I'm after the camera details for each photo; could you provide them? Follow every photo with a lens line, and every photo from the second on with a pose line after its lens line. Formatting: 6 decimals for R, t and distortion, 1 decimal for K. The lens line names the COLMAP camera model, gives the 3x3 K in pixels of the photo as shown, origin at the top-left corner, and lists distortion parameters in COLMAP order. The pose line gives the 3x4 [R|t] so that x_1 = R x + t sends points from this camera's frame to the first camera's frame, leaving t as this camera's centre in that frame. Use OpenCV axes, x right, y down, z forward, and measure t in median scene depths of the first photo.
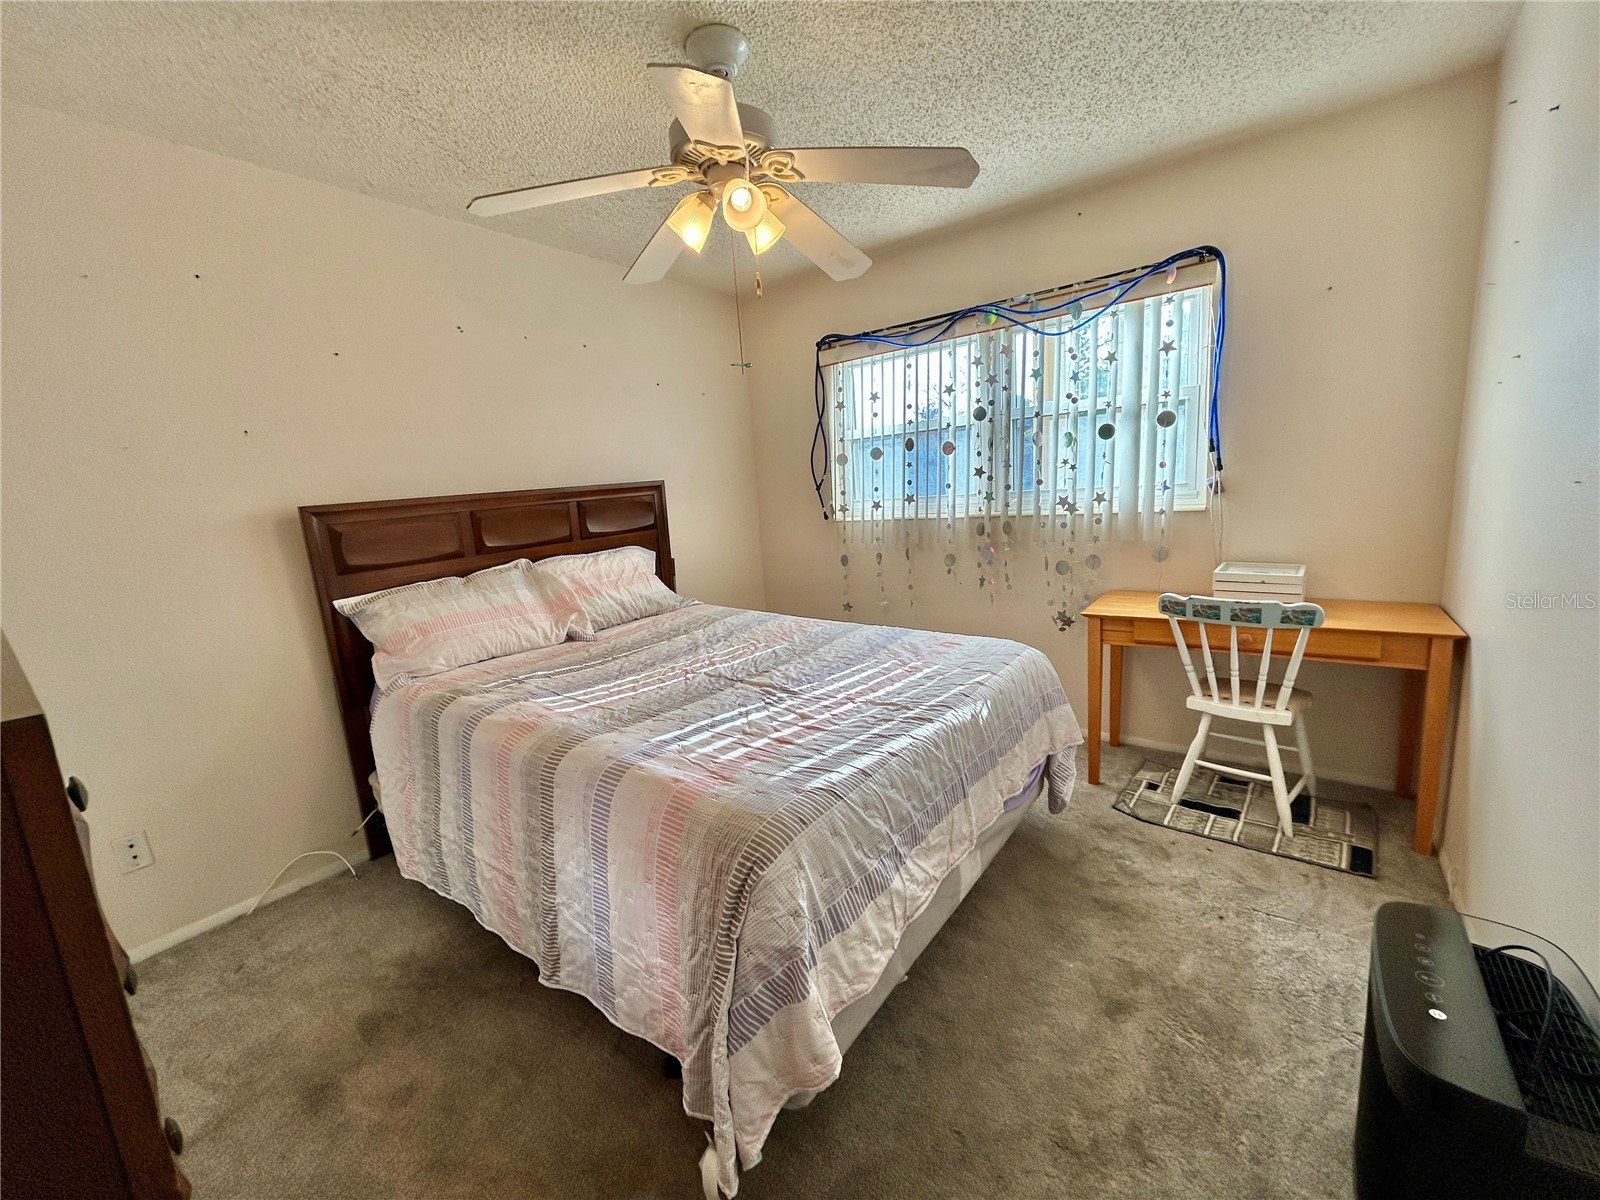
lens RADIAL K [[644.6, 0, 793.5], [0, 644.6, 599.2], [0, 0, 1]] dist [-0.011789, 0.013817]
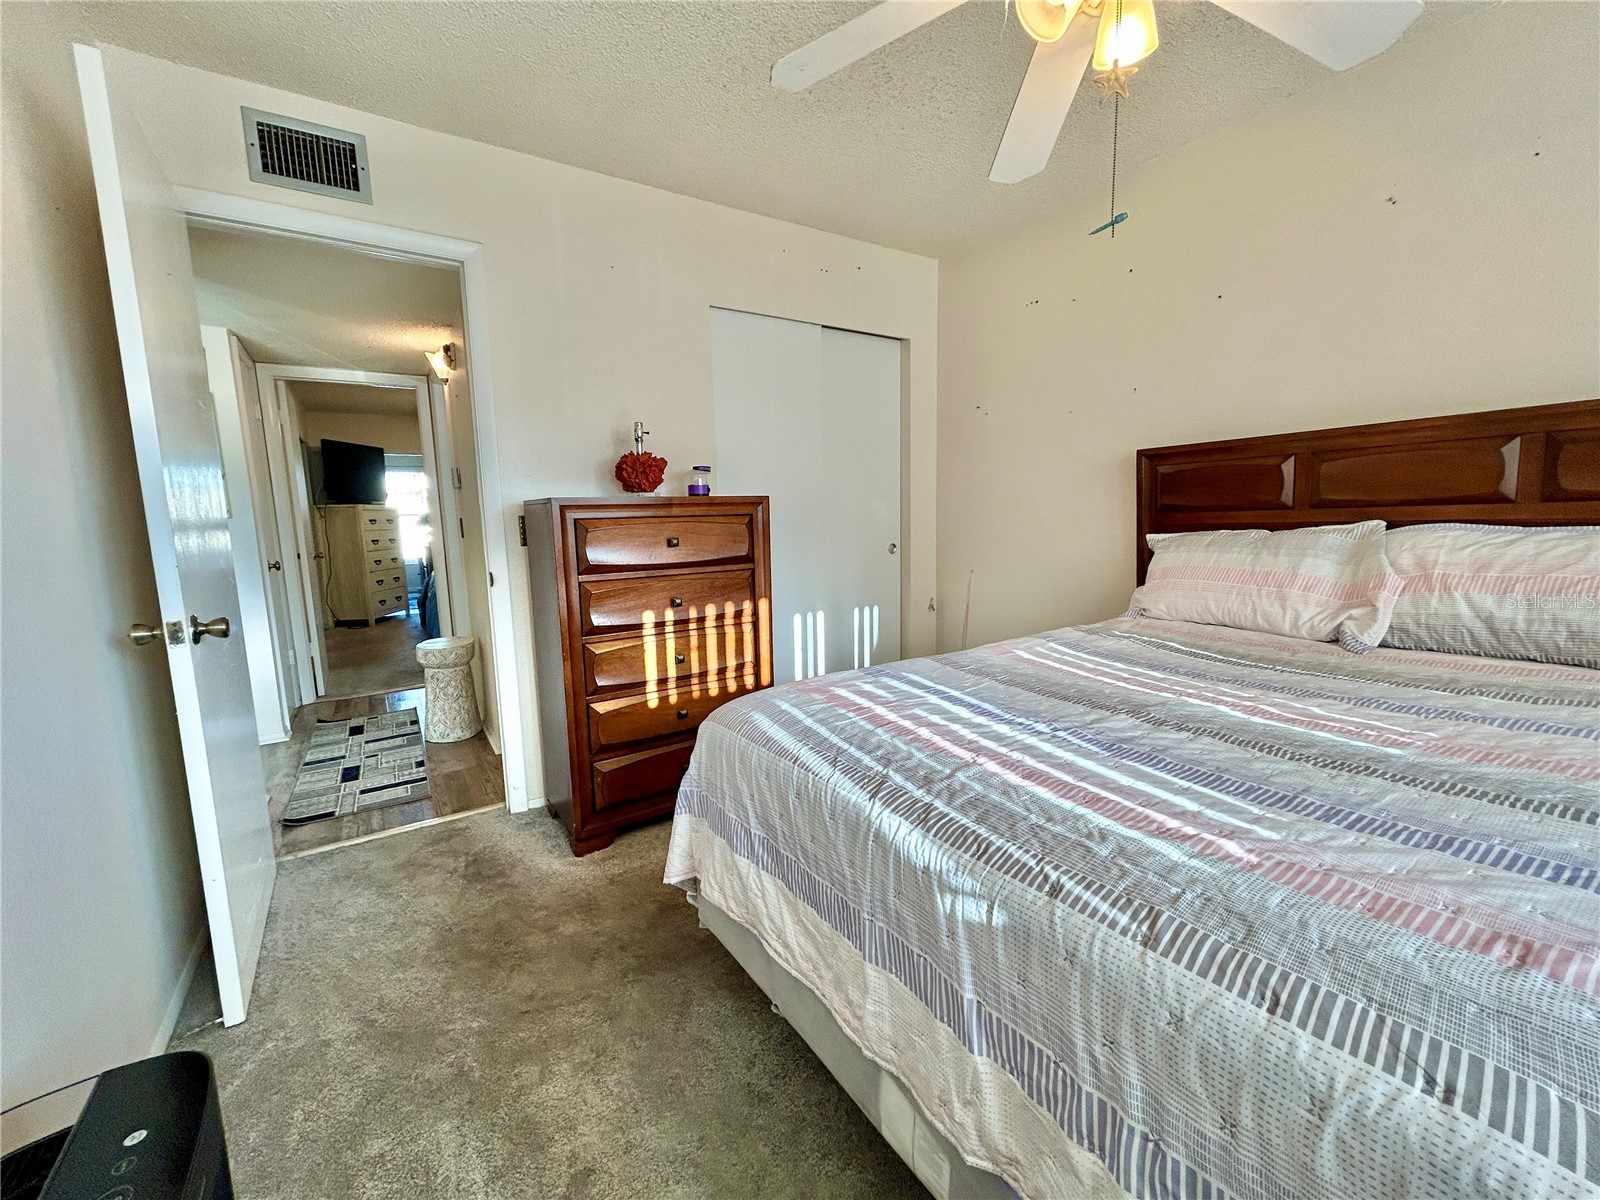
lens RADIAL K [[644.6, 0, 793.5], [0, 644.6, 599.2], [0, 0, 1]] dist [-0.011789, 0.013817]
pose [[-0.329684, 0.202636, -0.922088, 0.617532], [-0.118889, 0.960008, 0.253477, -0.112232], [0.936575, 0.193194, -0.292408, 0.862394]]
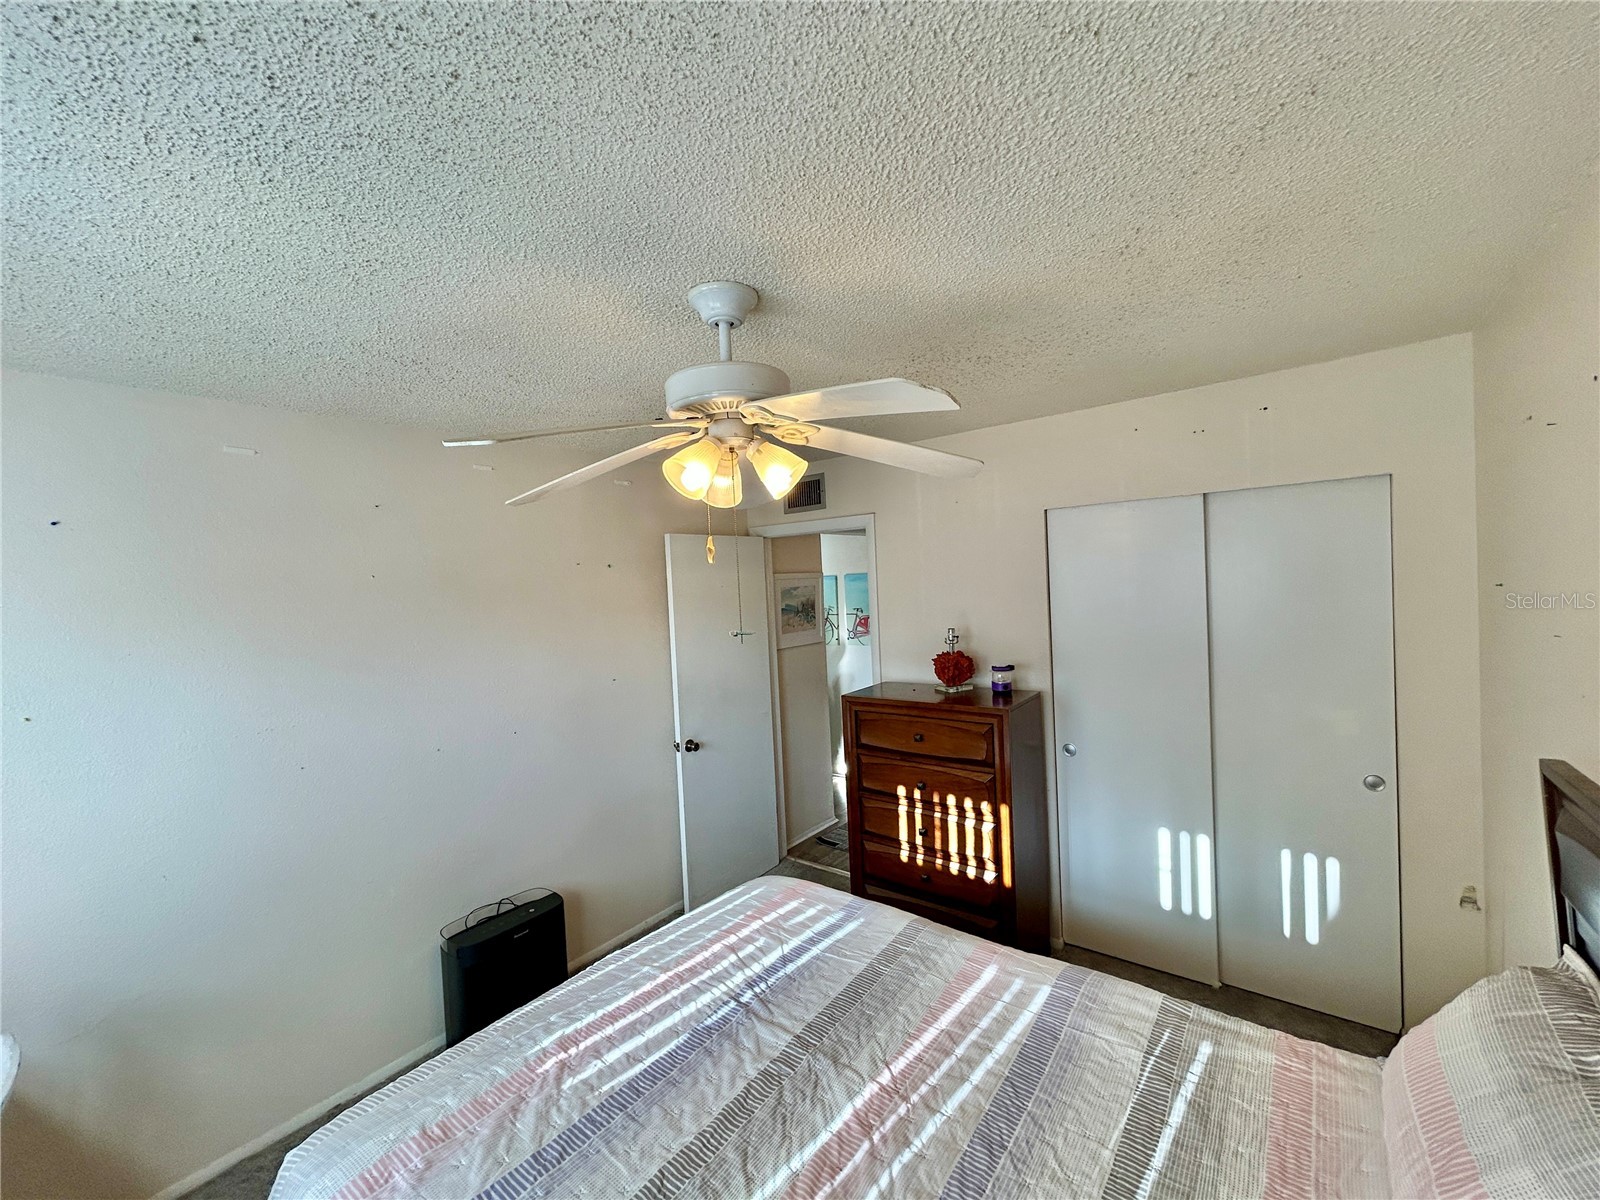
lens RADIAL K [[644.6, 0, 793.5], [0, 644.6, 599.2], [0, 0, 1]] dist [-0.011789, 0.013817]
pose [[-0.992951, 0.118007, 0.011073, -0.141961], [0.117776, 0.971868, 0.203963, -0.508144], [0.013308, 0.203830, -0.978916, 1.623389]]
